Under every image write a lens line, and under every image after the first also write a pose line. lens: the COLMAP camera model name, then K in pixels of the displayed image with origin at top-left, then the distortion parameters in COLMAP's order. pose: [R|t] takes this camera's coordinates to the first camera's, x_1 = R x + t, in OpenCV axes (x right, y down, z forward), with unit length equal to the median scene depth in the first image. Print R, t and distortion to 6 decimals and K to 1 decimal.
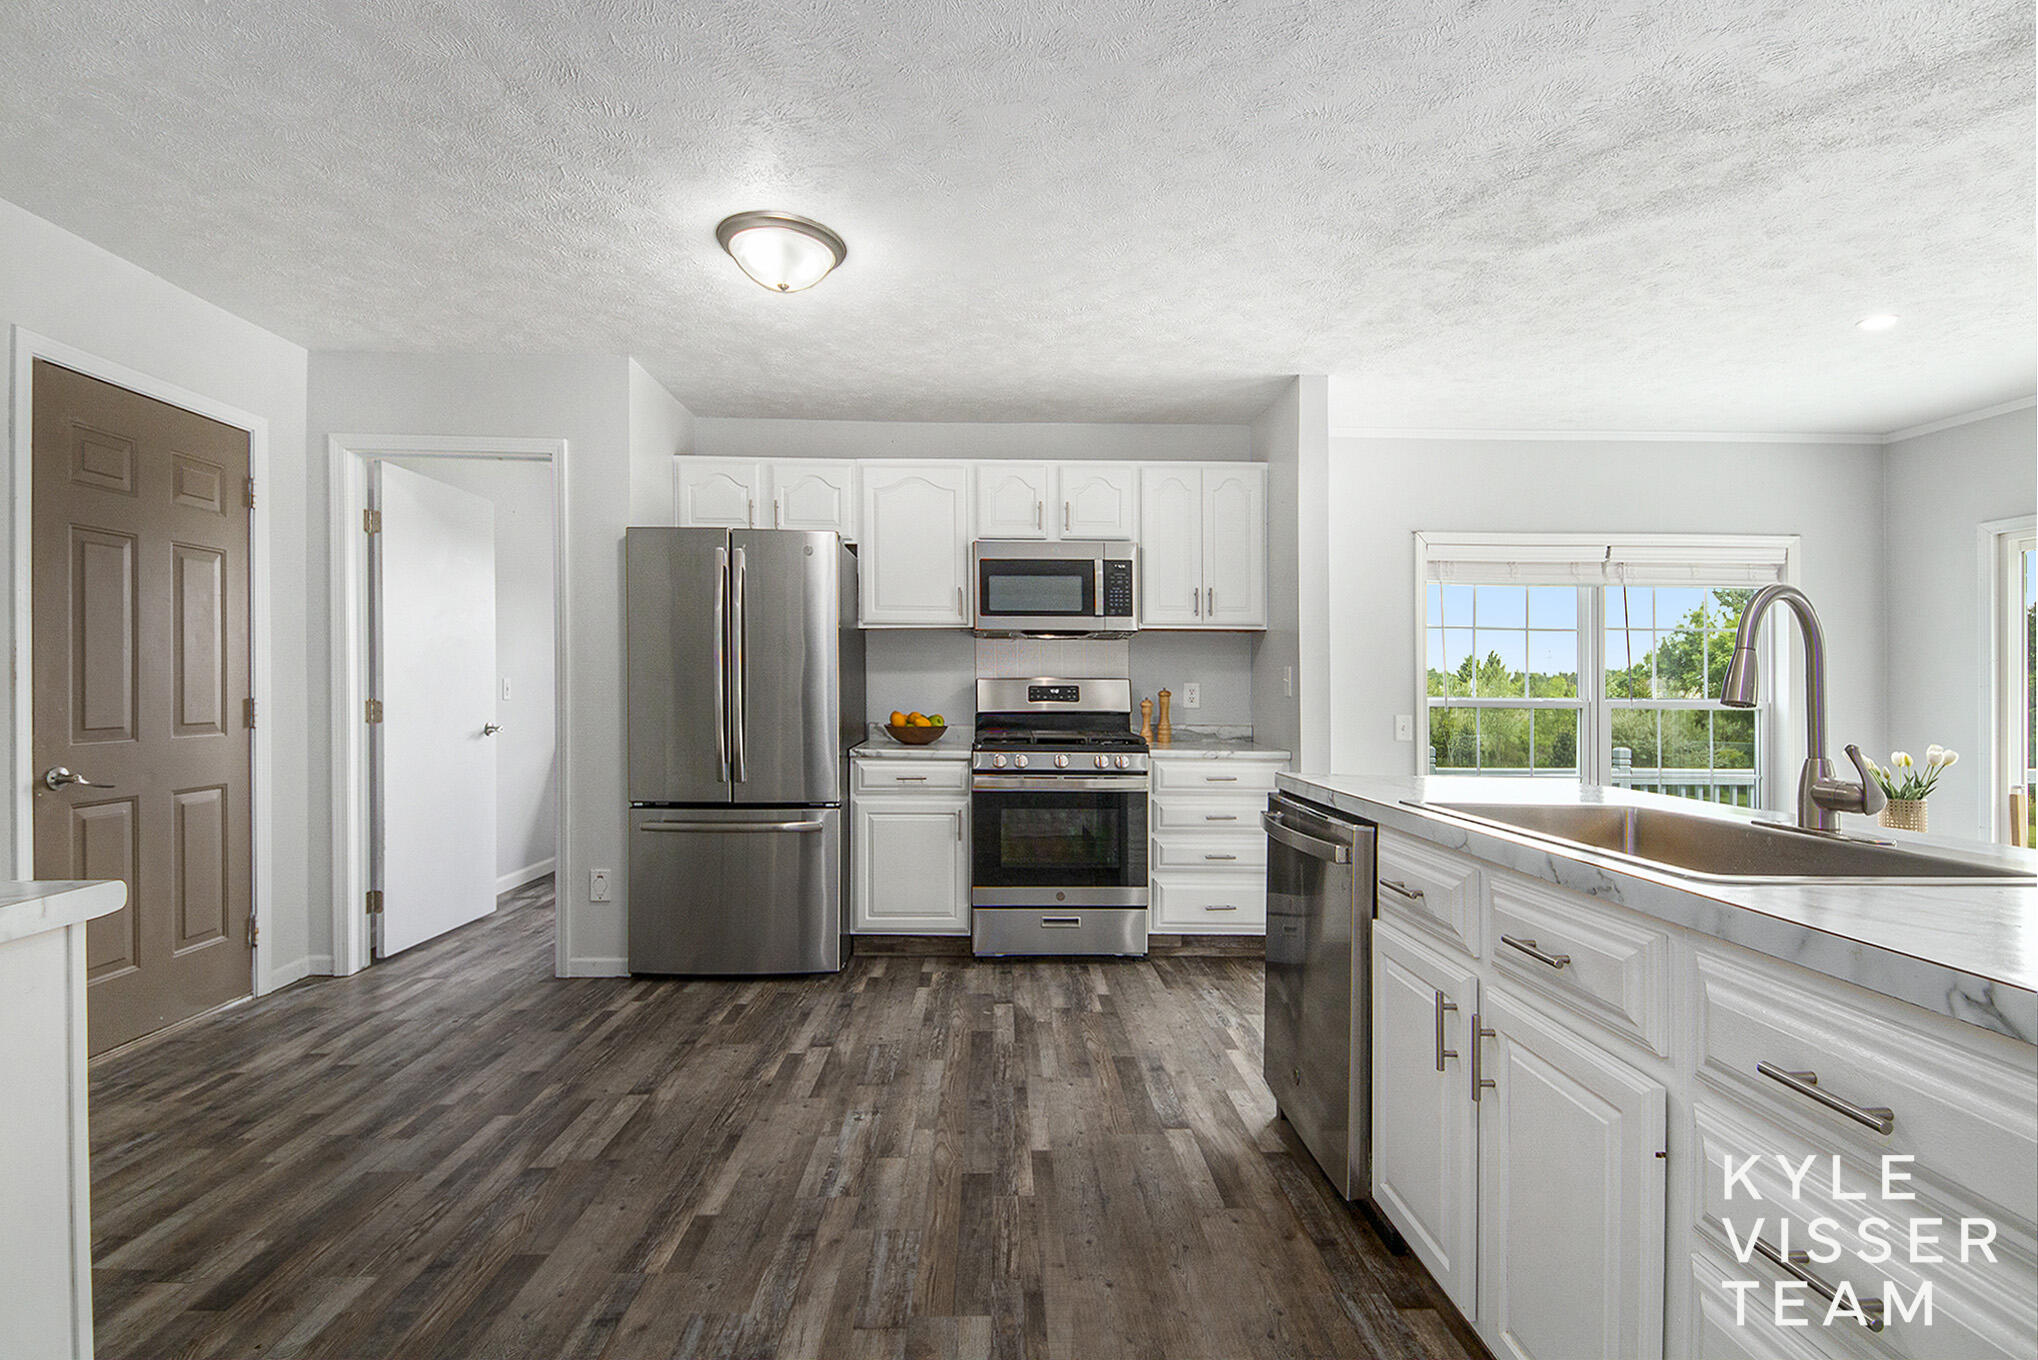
lens RADIAL K [[943.8, 0, 1014.8], [0, 943.8, 694.7], [0, 0, 1]] dist [0.014633, -0.009022]
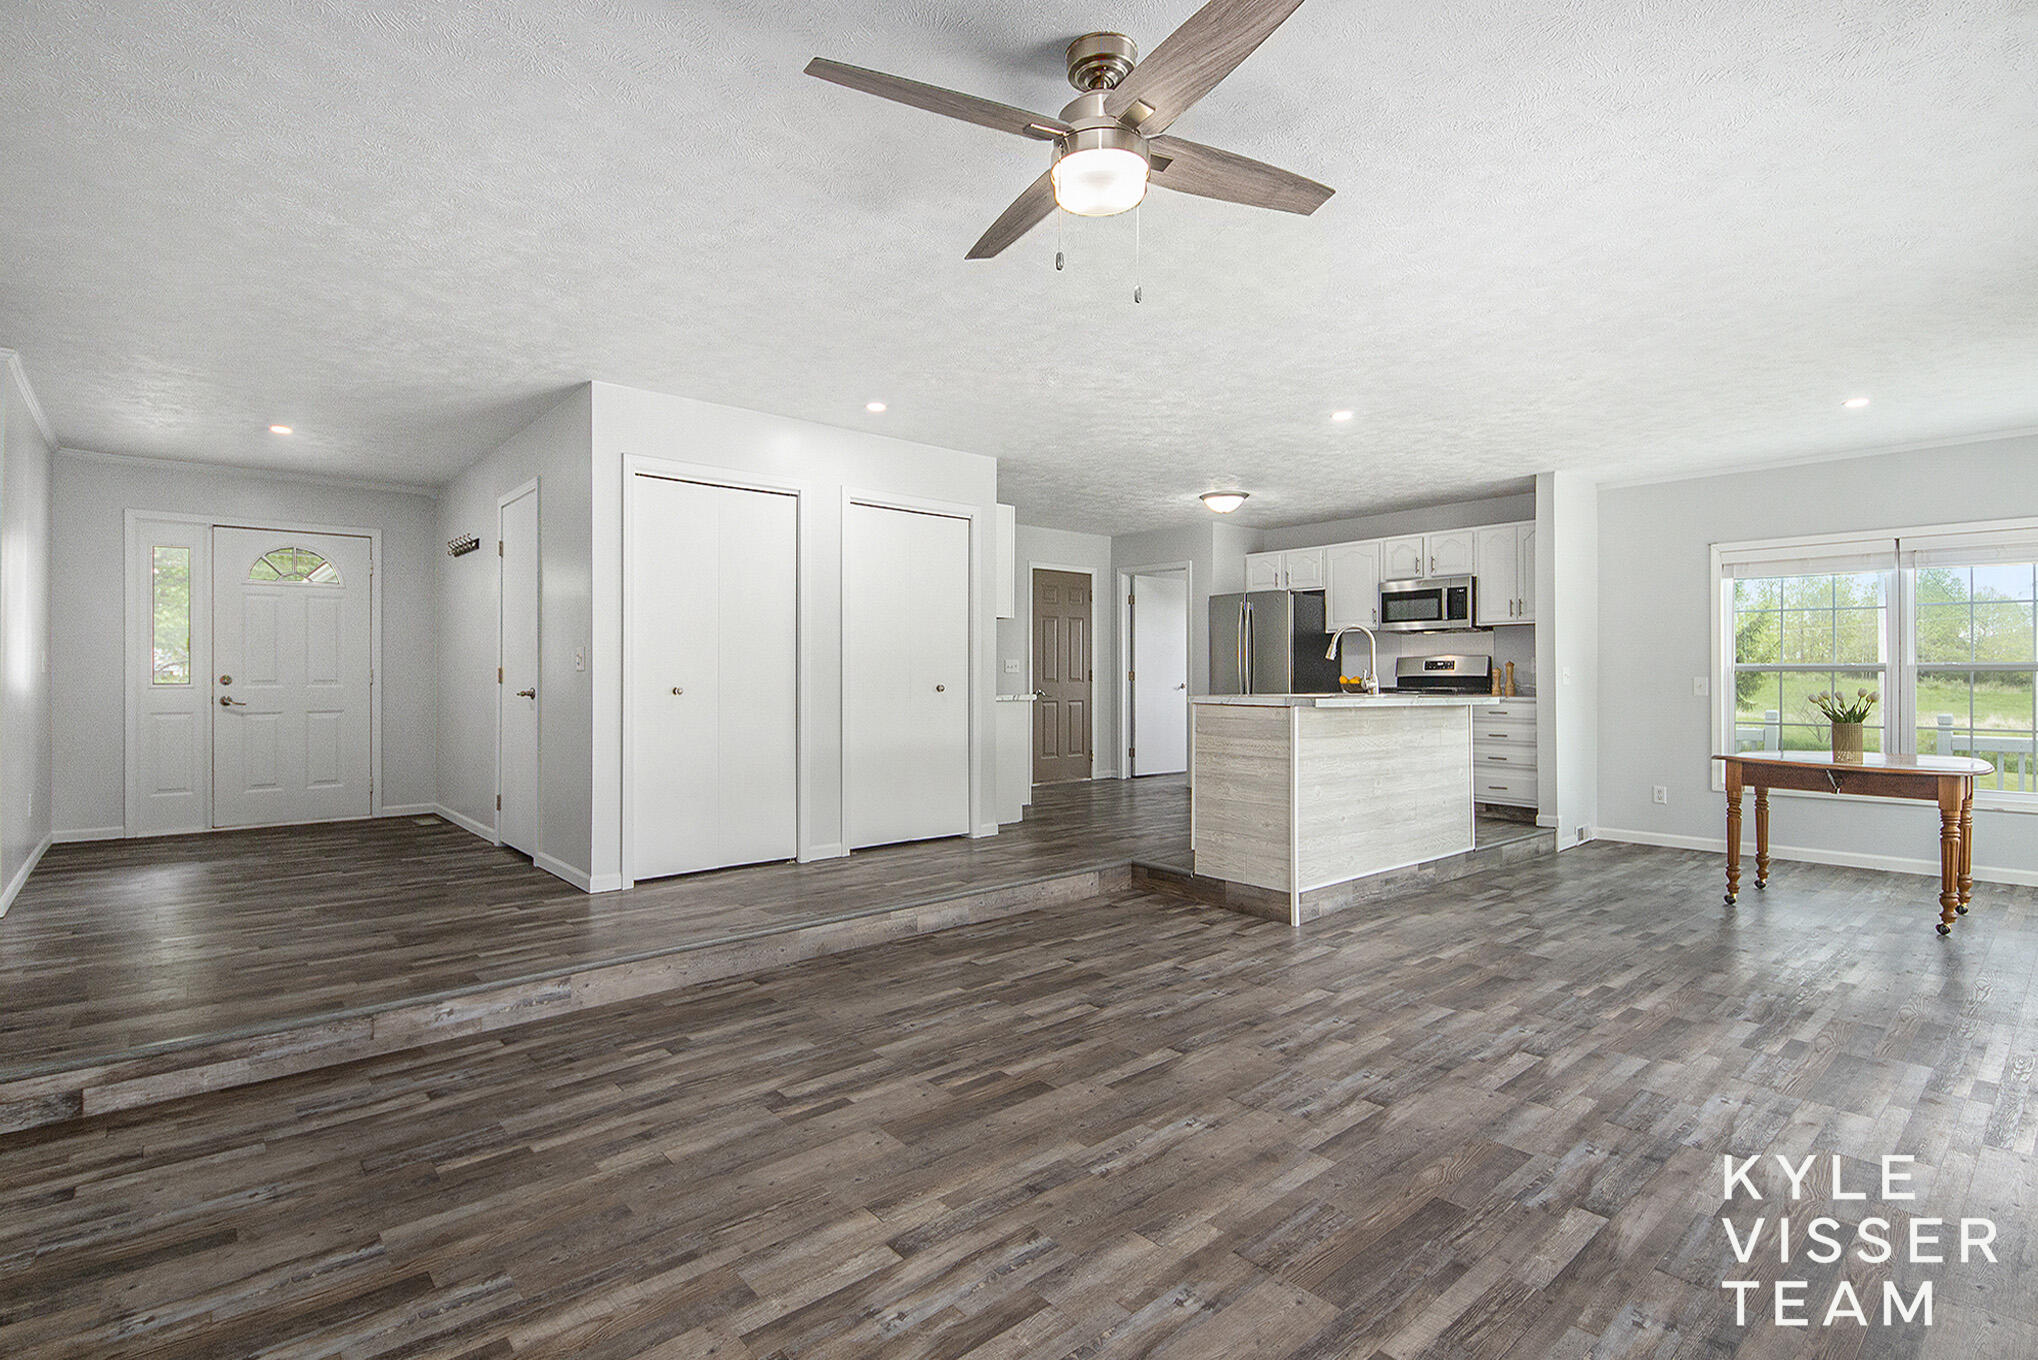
lens RADIAL K [[943.8, 0, 966.0], [0, 943.8, 638.1], [0, 0, 1]] dist [0.014633, -0.009022]
pose [[0.604632, -0.038972, -0.795551, 1.042164], [-0.001482, 0.998746, -0.050052, 0.043425], [0.796504, 0.031442, 0.603816, -0.849877]]
